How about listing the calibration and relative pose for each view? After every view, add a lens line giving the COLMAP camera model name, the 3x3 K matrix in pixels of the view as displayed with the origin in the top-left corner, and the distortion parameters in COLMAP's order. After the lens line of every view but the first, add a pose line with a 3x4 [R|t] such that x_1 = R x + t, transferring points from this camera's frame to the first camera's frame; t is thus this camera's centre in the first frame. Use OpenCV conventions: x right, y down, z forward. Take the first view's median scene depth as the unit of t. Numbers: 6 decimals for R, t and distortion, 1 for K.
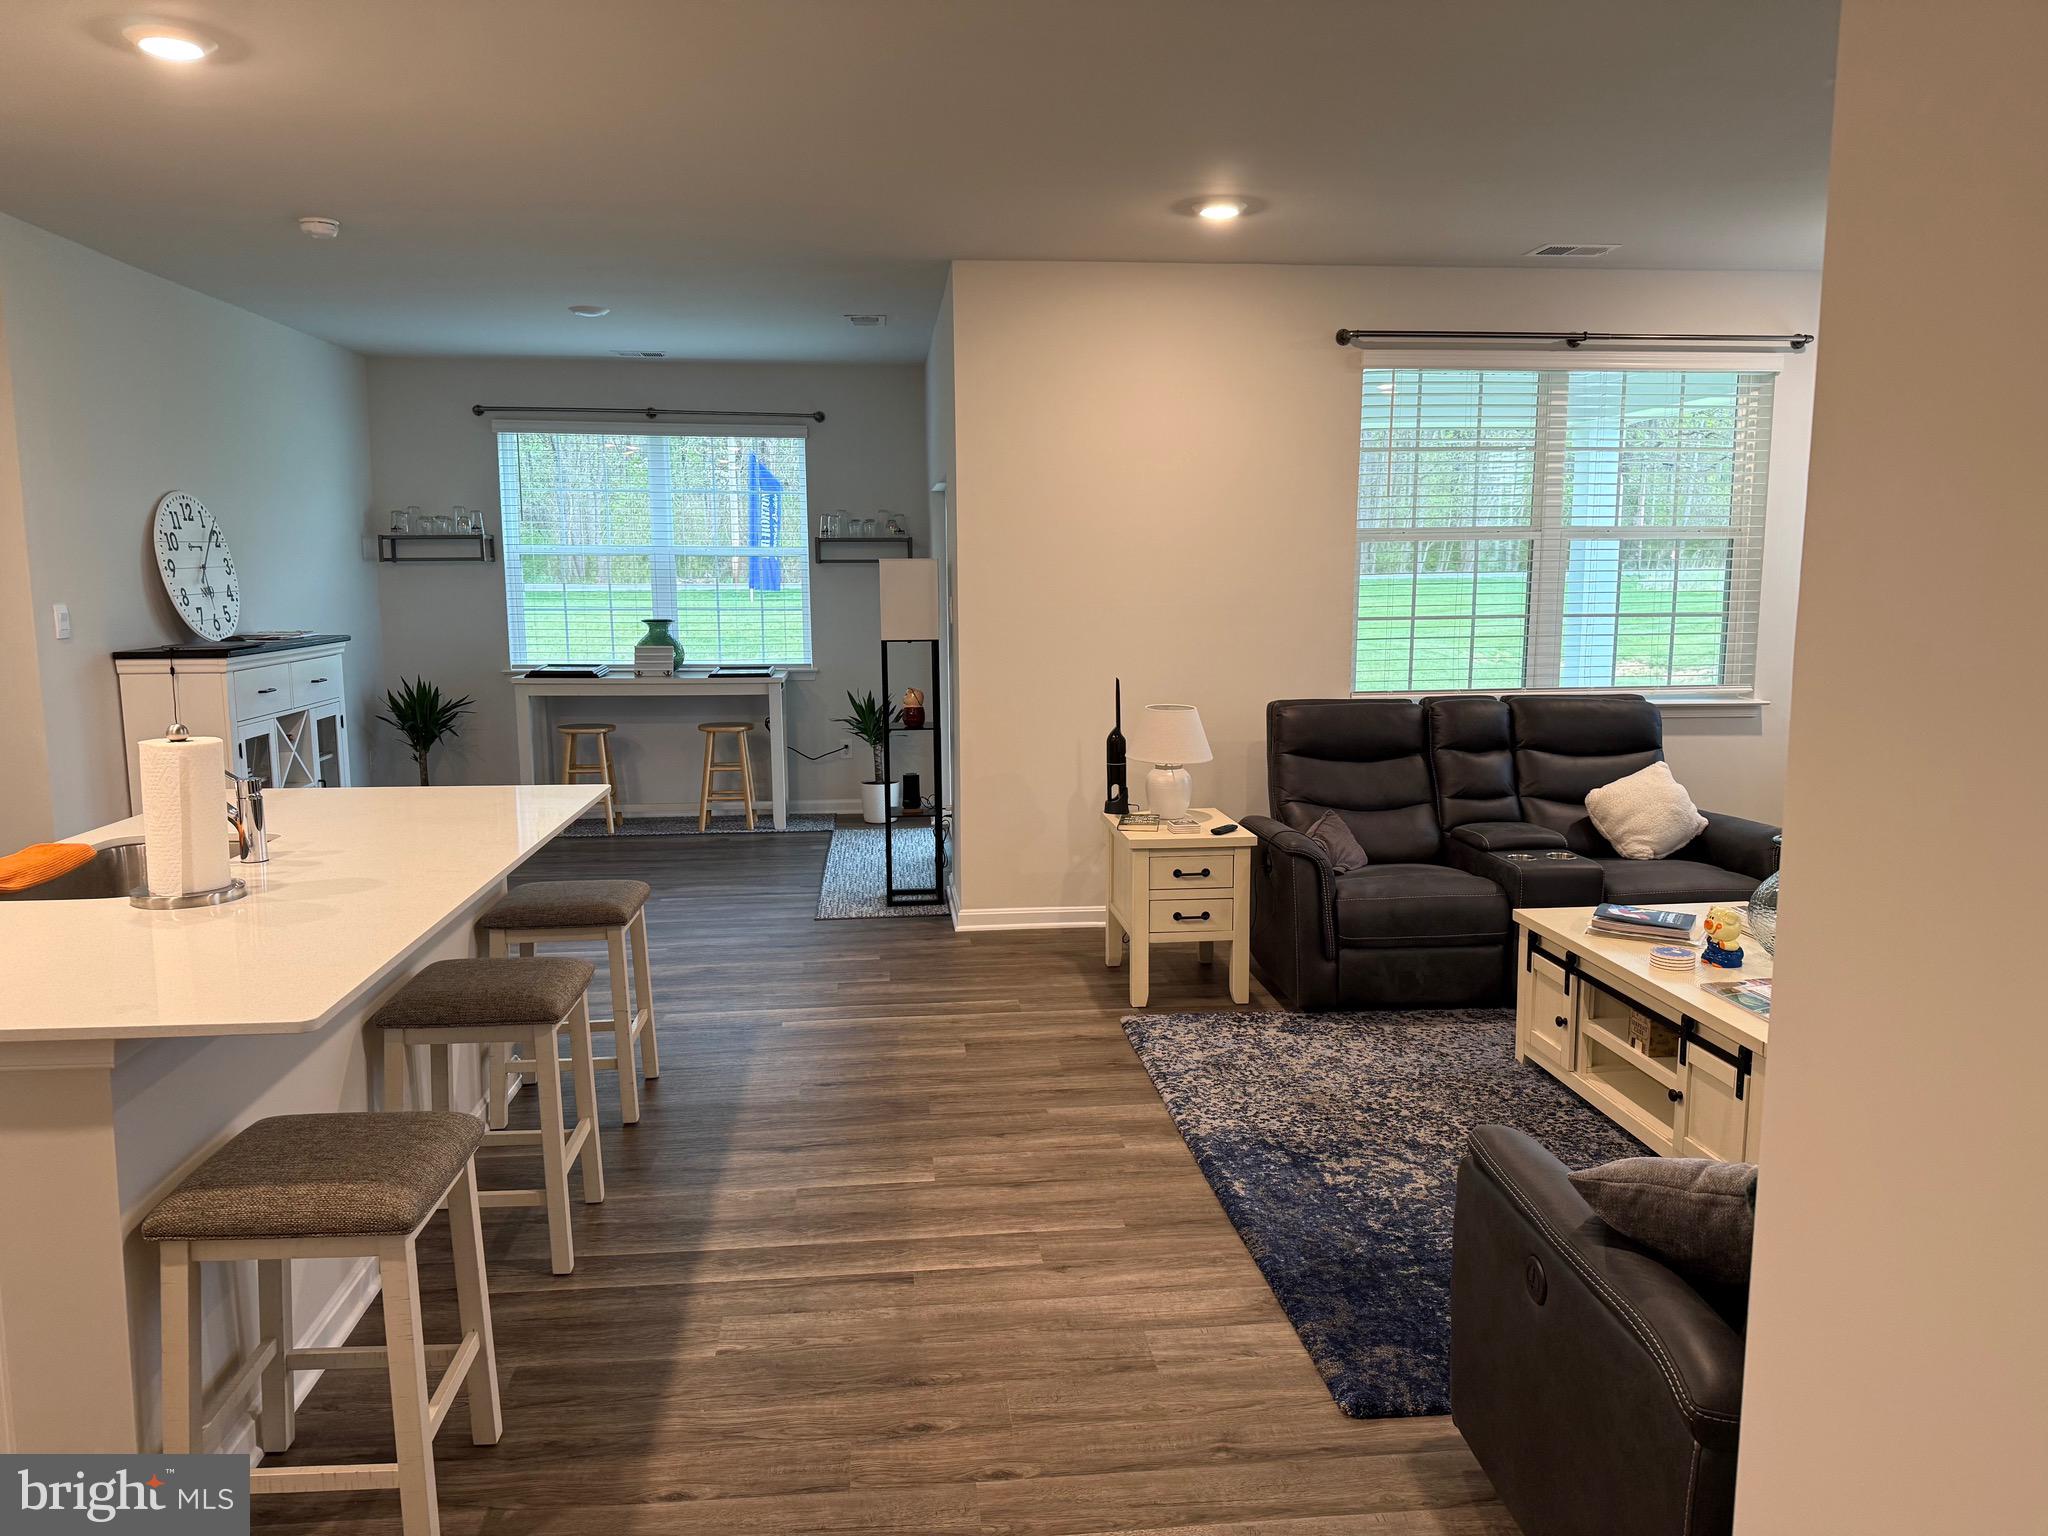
lens RADIAL K [[1437.1, 0, 1014.2], [0, 1437.1, 784.1], [0, 0, 1]] dist [0.053890, -0.056153]
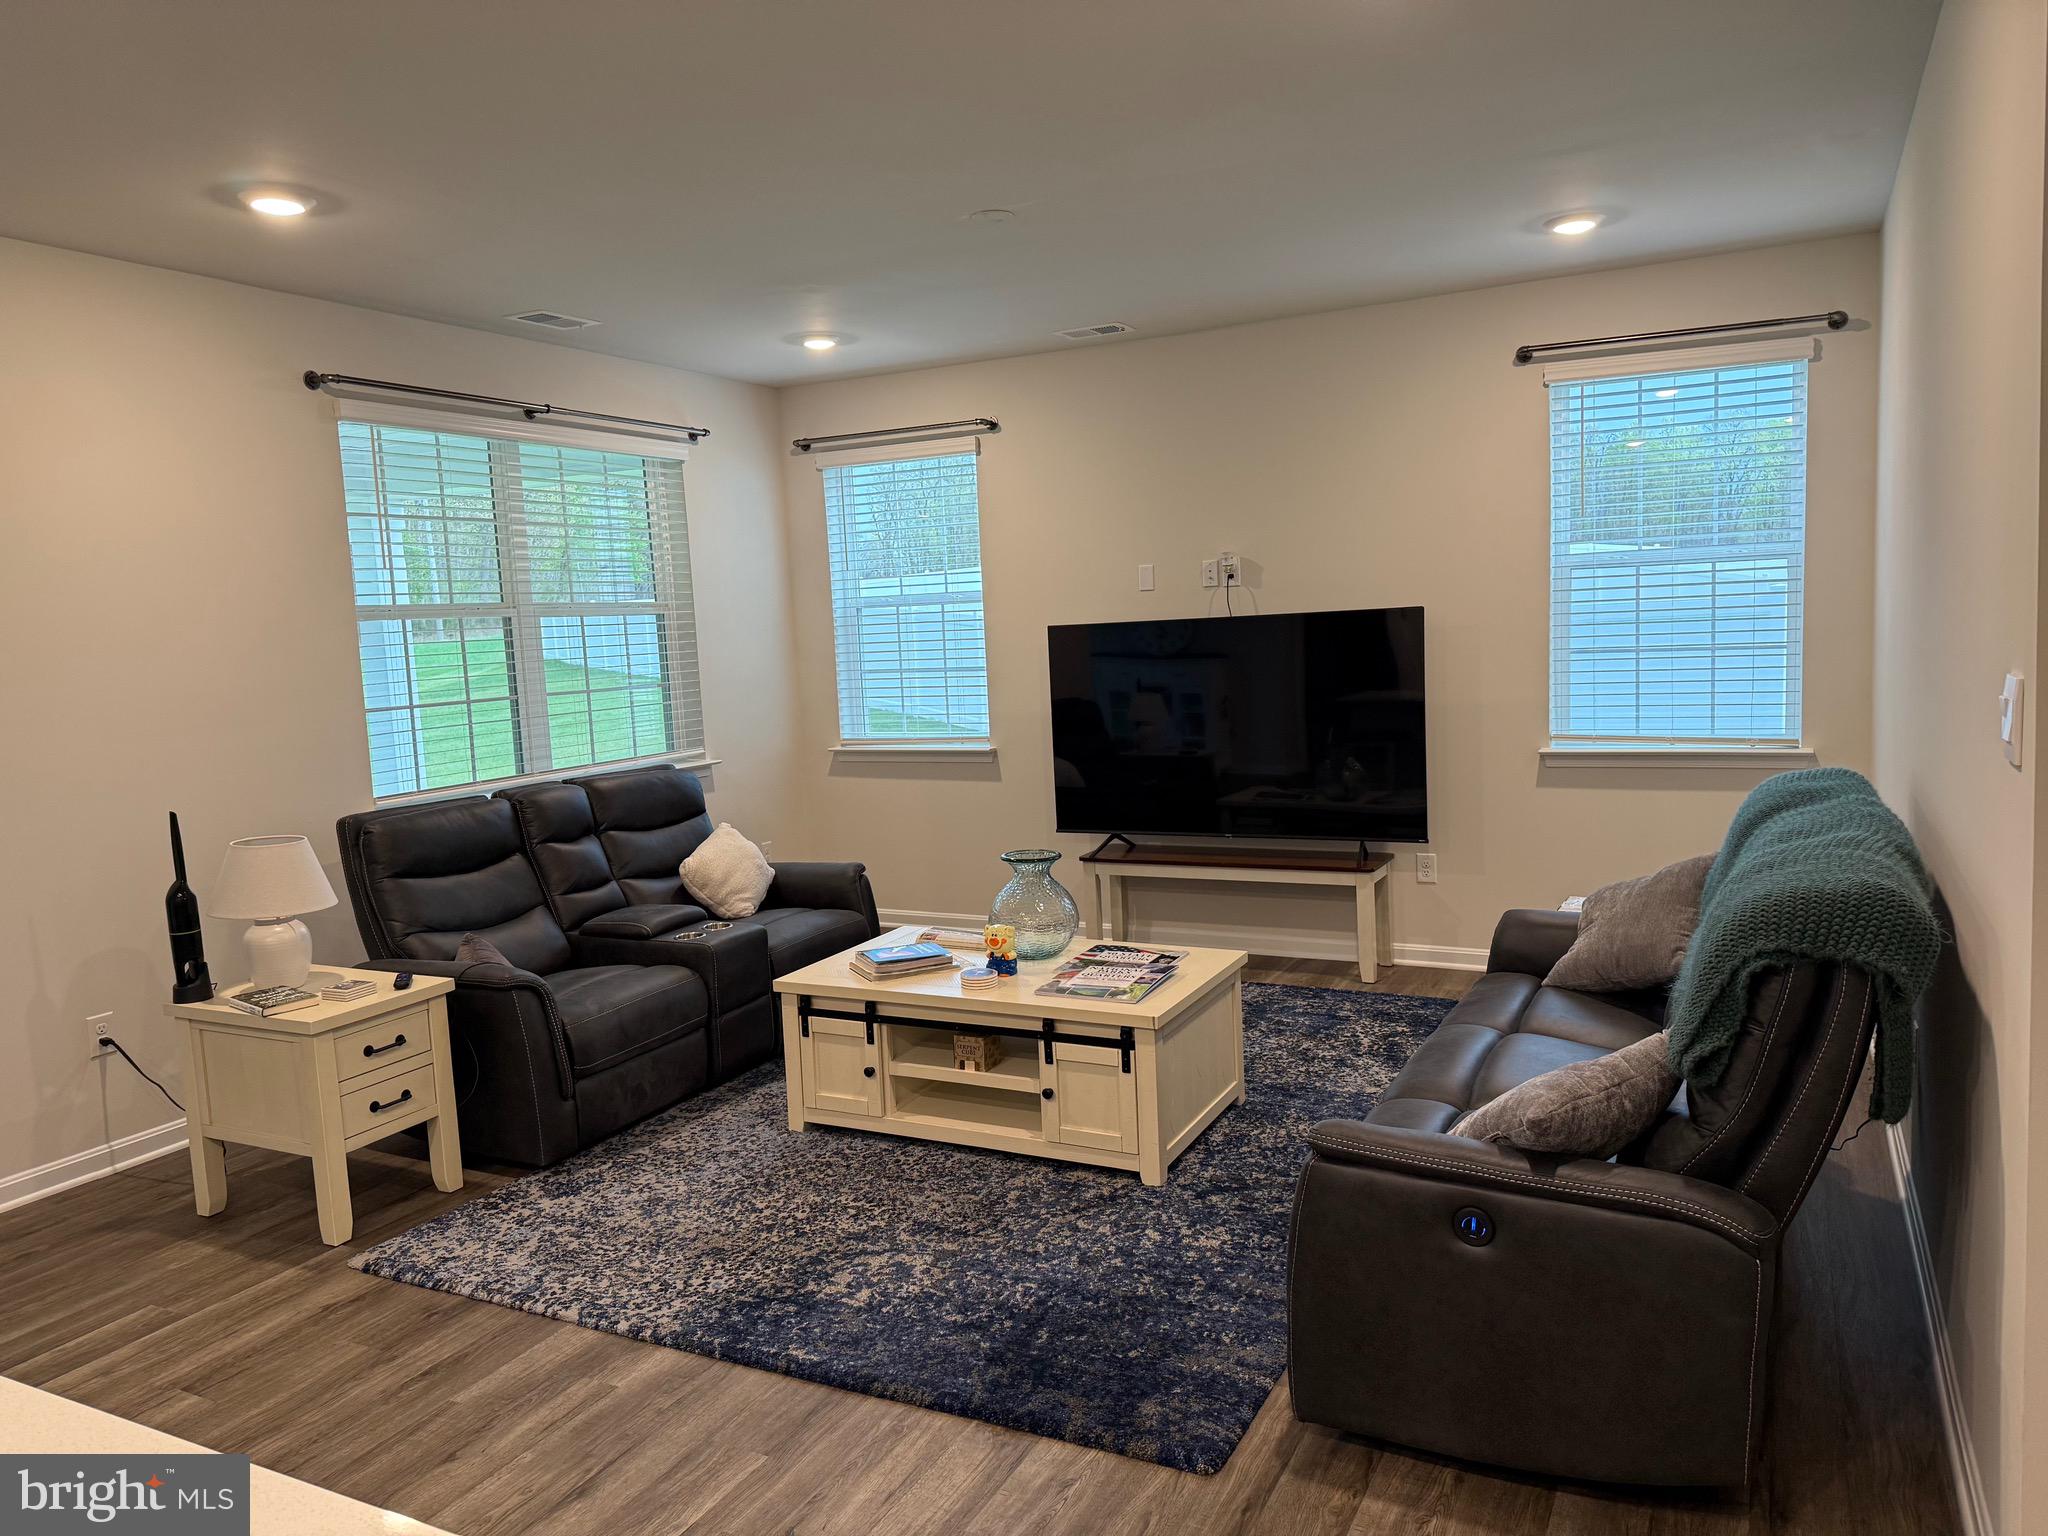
lens RADIAL K [[1437.1, 0, 1029.4], [0, 1437.1, 769.1], [0, 0, 1]] dist [0.053890, -0.056153]
pose [[0.539926, -0.112600, 0.834147, -0.319010], [0.172073, 0.984848, 0.021564, -0.040710], [-0.823936, 0.131891, 0.551120, 0.265478]]
